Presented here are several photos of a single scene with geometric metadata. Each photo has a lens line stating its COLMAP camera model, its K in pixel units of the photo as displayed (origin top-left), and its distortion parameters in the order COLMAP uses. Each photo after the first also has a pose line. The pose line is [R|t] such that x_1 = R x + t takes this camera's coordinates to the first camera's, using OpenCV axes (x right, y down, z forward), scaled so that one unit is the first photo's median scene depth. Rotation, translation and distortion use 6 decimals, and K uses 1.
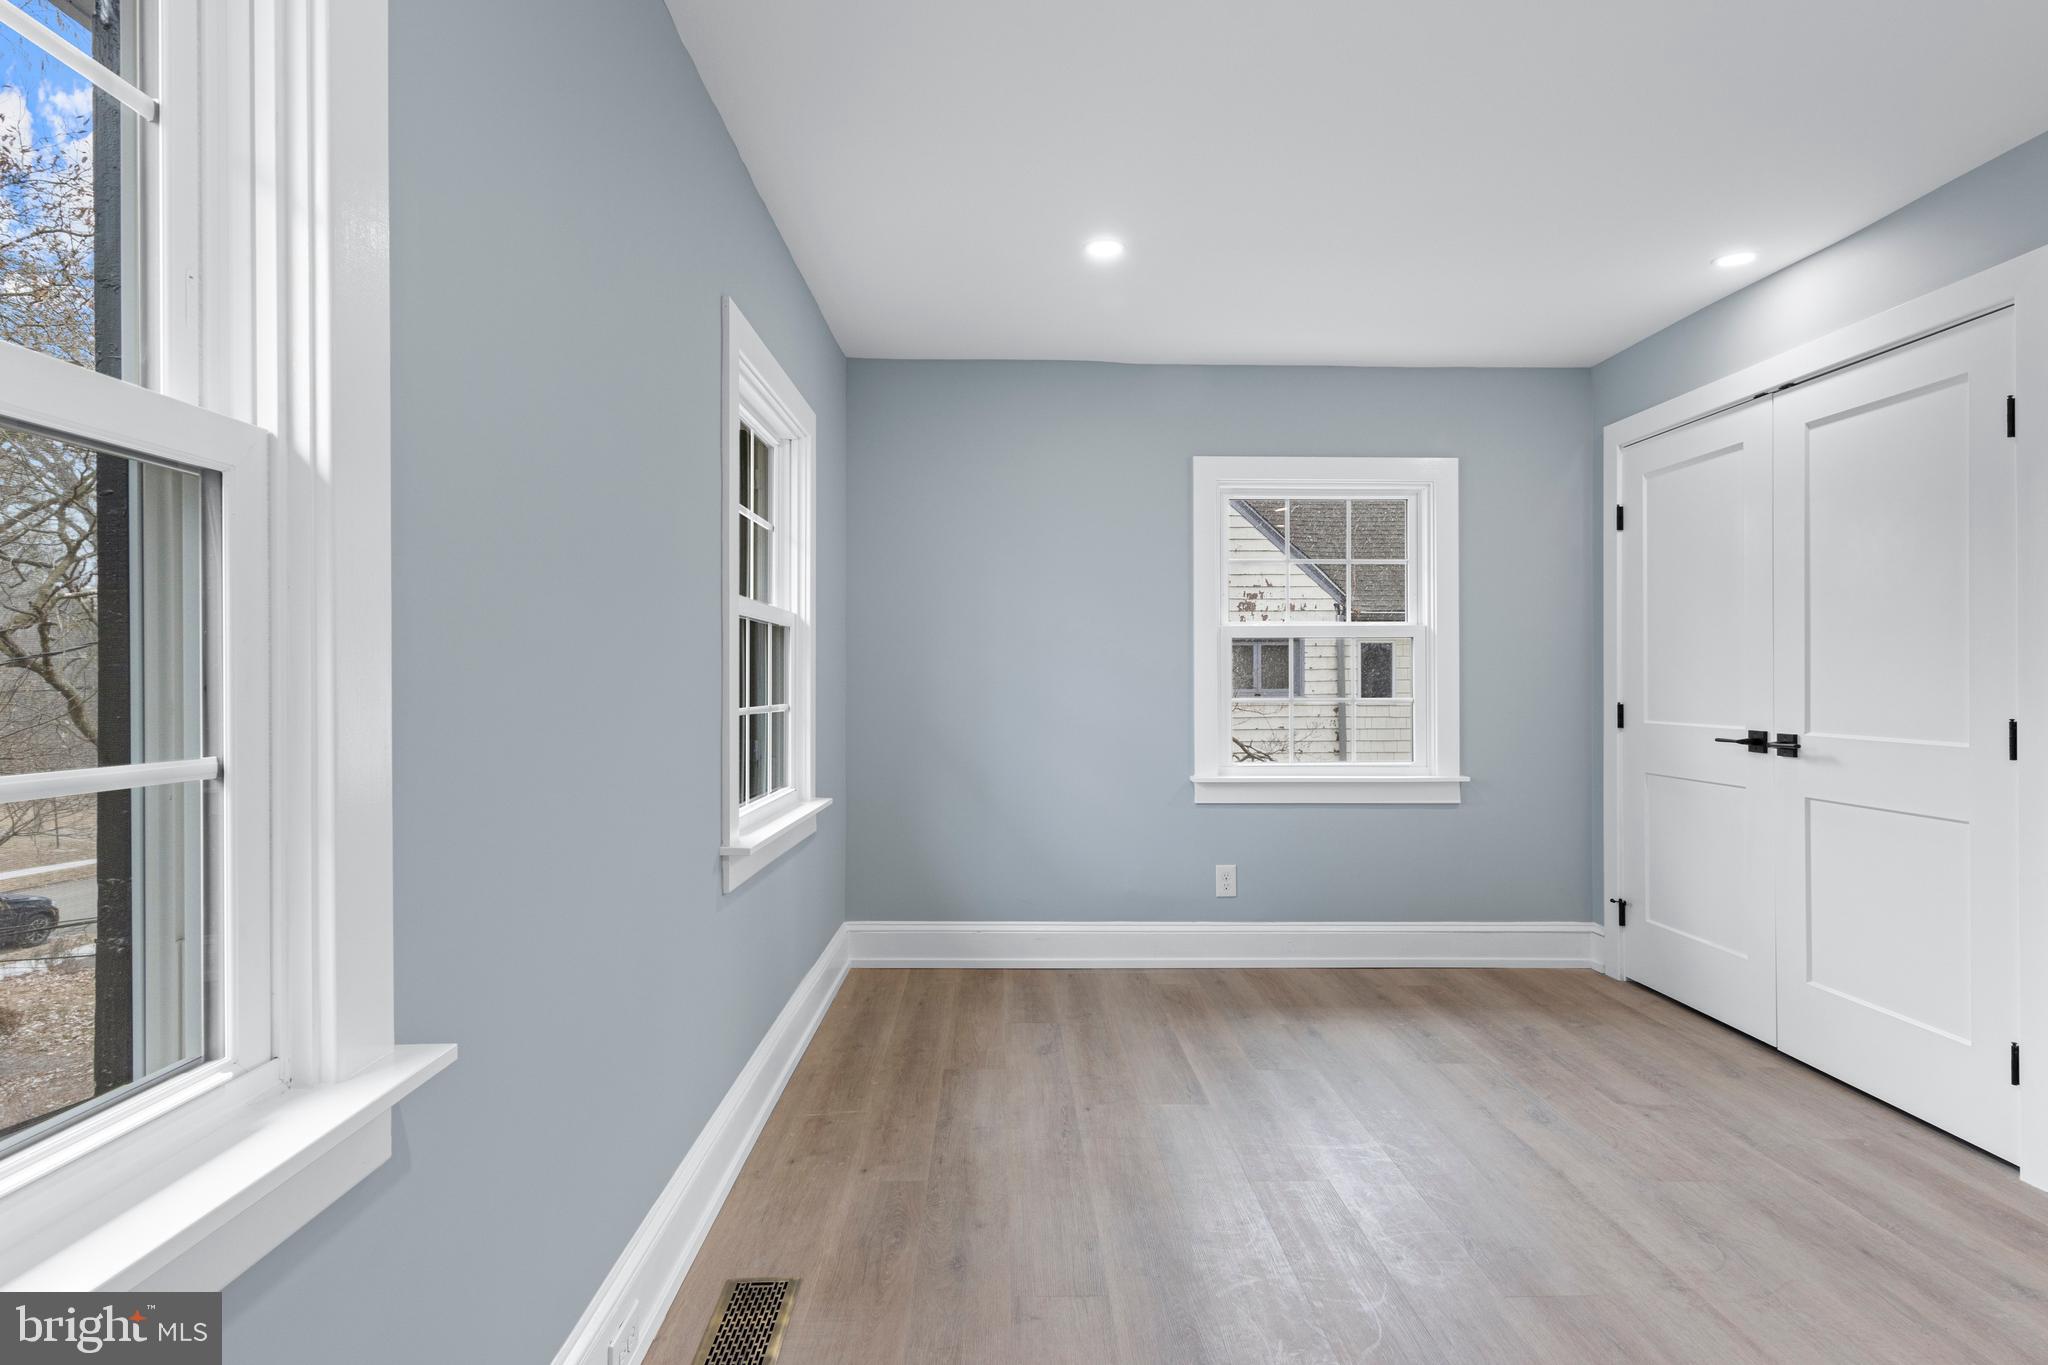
lens RADIAL K [[1044.8, 0, 1023.9], [0, 1044.8, 685.9], [0, 0, 1]] dist [0.002636, -0.000116]
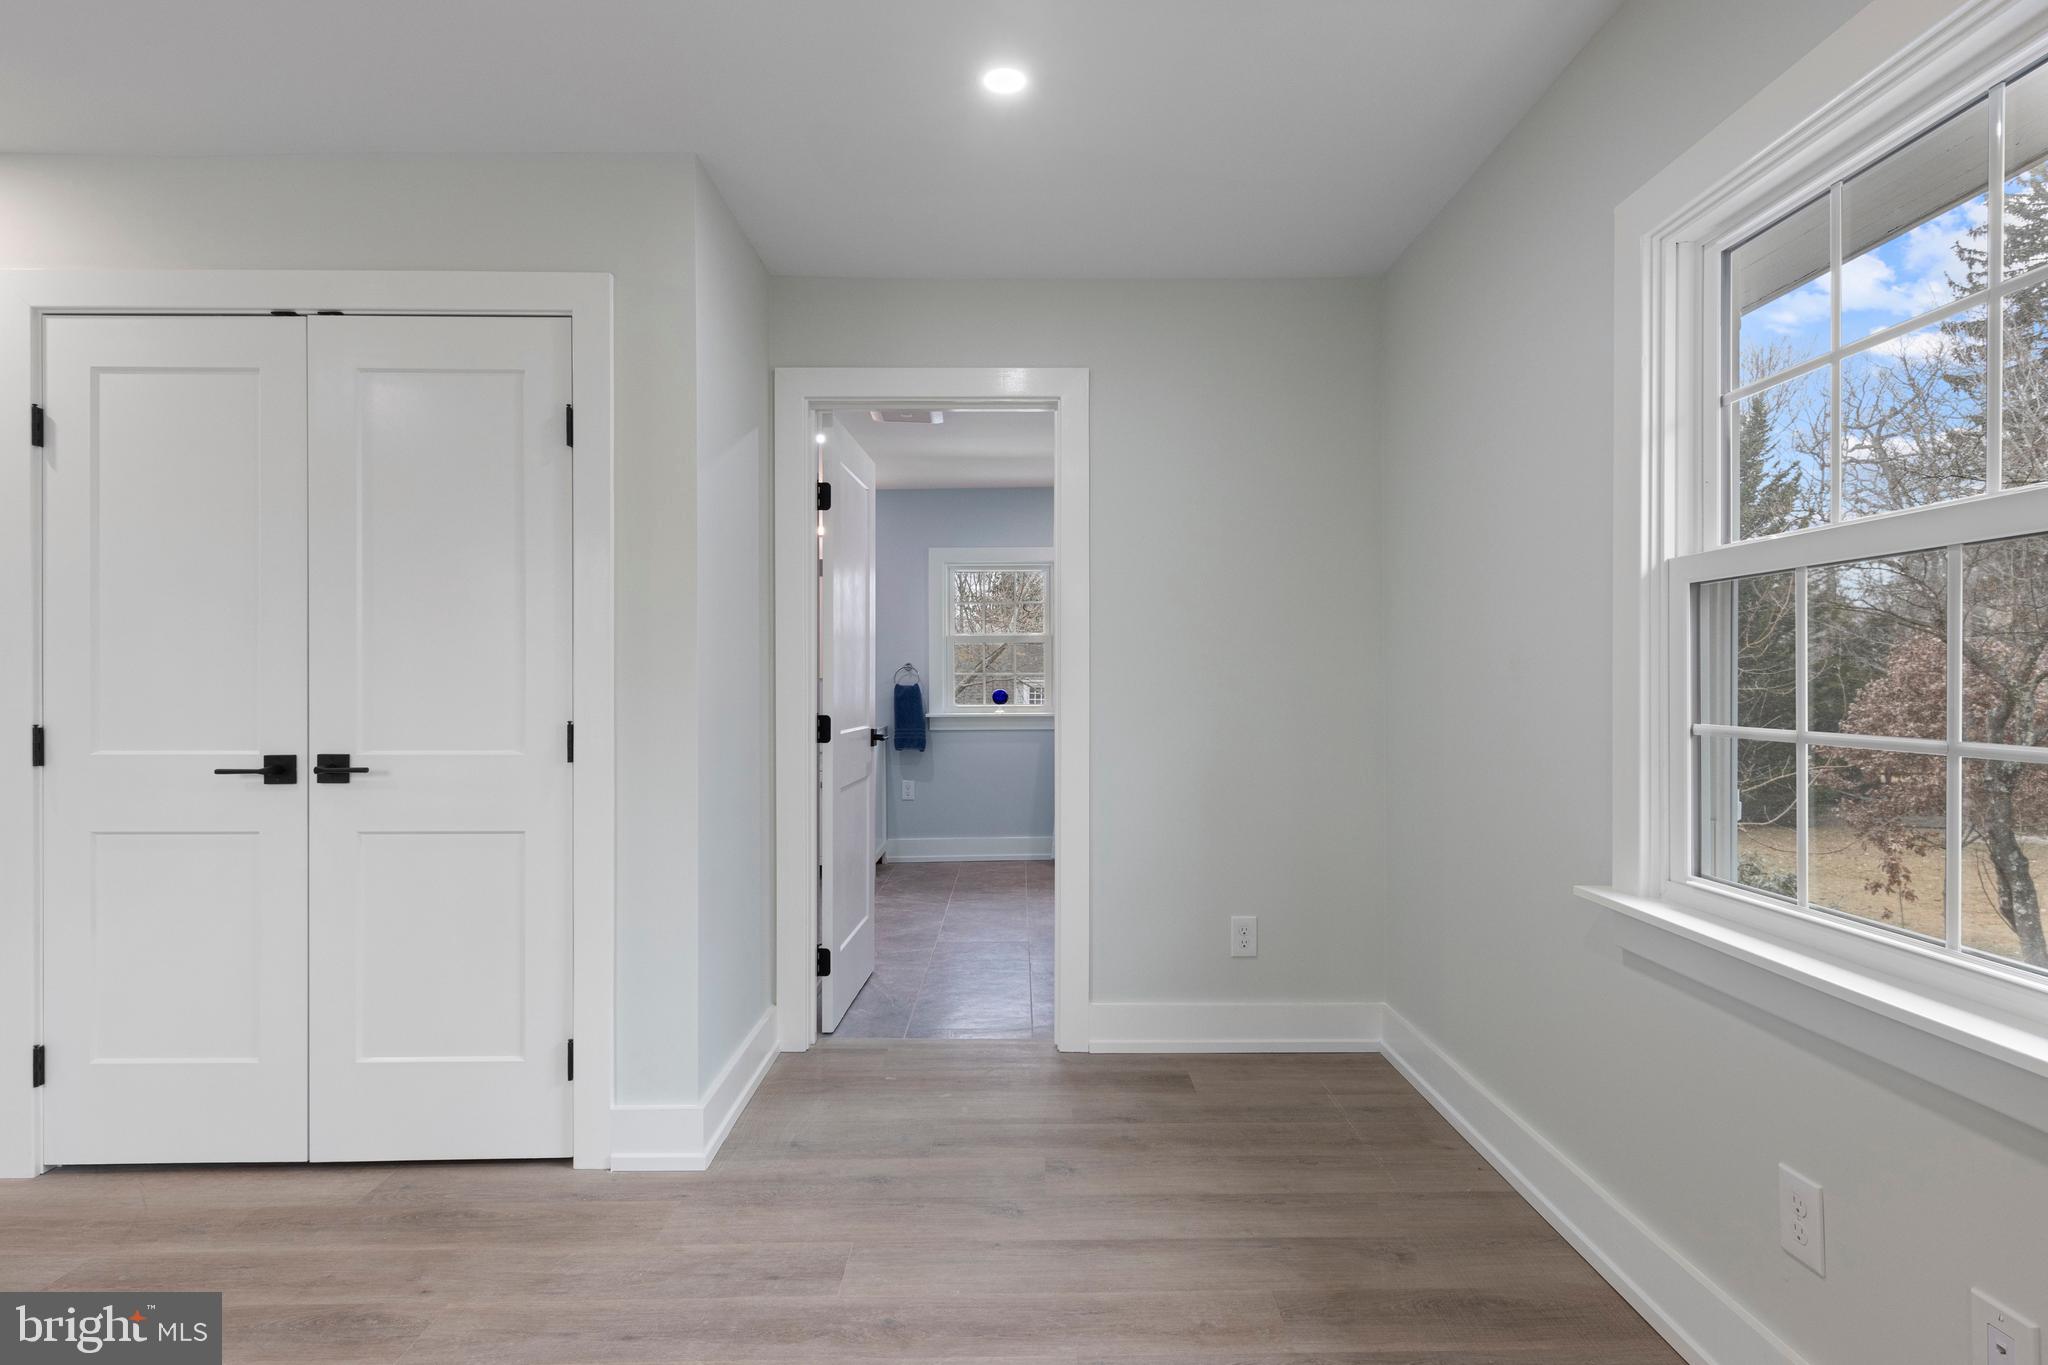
lens RADIAL K [[981.9, 0, 1025.7], [0, 981.9, 676.4], [0, 0, 1]] dist [-0.001407, -0.000938]
pose [[0.003193, -0.002537, 0.999992, -0.006921], [0.019091, 0.999815, 0.002475, -0.005105], [-0.999813, 0.019083, 0.003241, 0.453819]]
